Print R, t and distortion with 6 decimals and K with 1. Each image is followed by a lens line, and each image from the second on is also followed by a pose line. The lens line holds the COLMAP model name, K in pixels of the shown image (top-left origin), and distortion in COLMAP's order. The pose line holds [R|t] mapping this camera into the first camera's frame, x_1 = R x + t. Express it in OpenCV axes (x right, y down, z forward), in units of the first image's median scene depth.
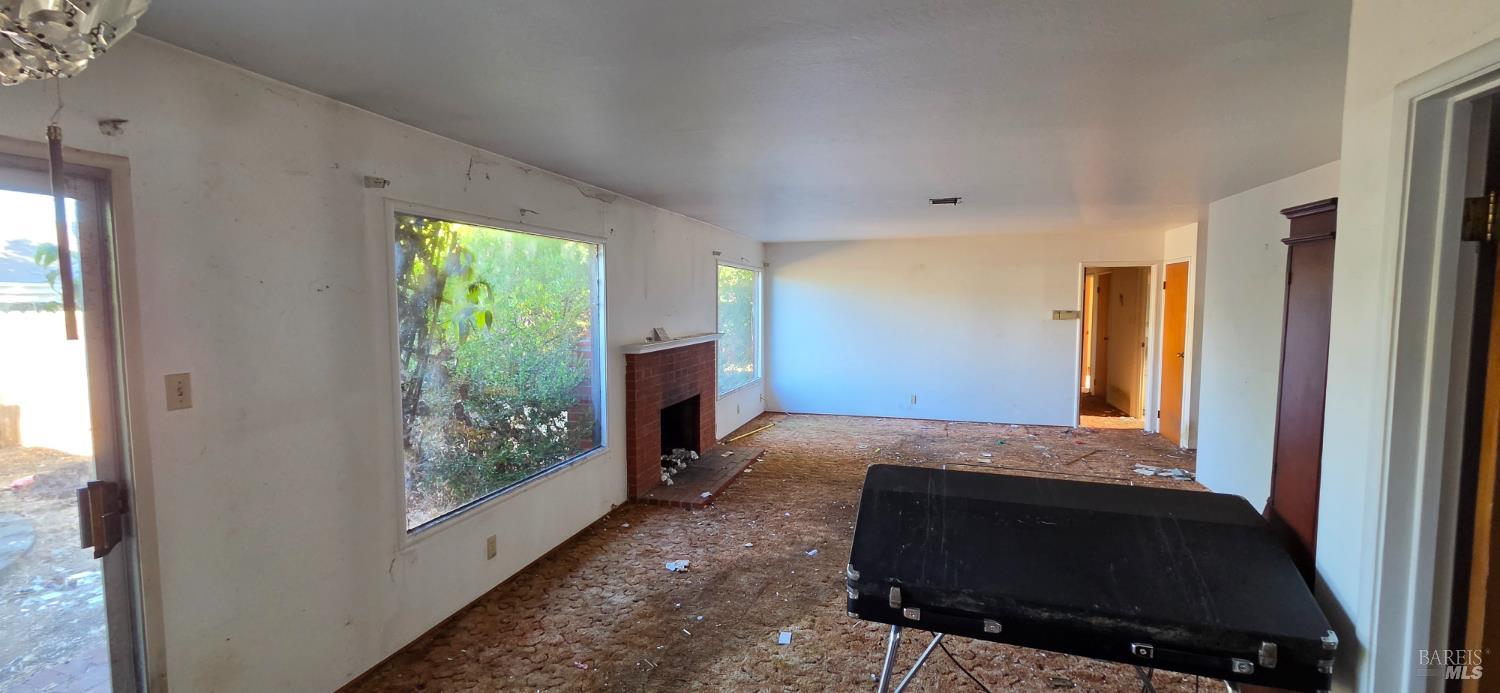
lens RADIAL K [[617.1, 0, 750.0], [0, 617.1, 346.5], [0, 0, 1]] dist [-0.001536, -0.000624]
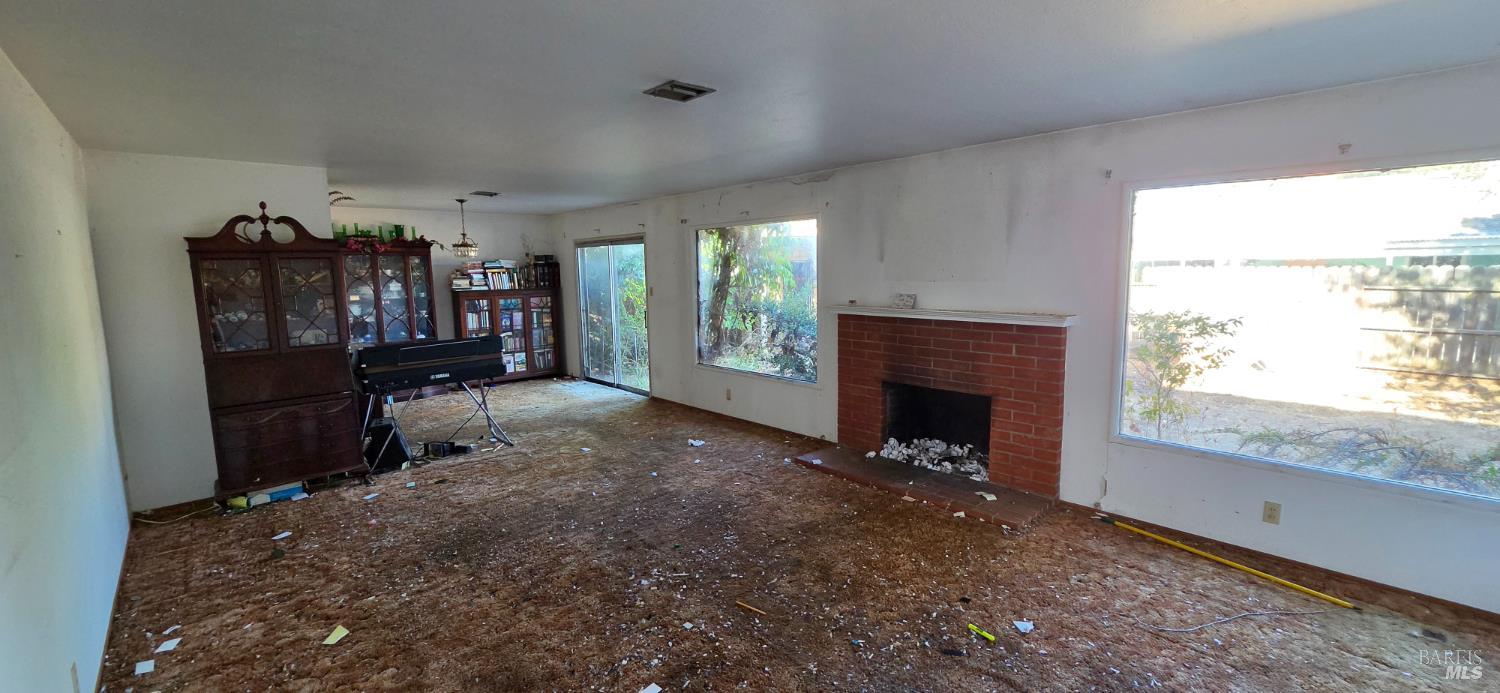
lens RADIAL K [[617.1, 0, 750.0], [0, 617.1, 346.5], [0, 0, 1]] dist [-0.001536, -0.000624]
pose [[-0.518194, 0.118021, -0.847081, 0.862979], [-0.047358, 0.984954, 0.166202, -0.109427], [0.853951, 0.126241, -0.504808, 1.491221]]
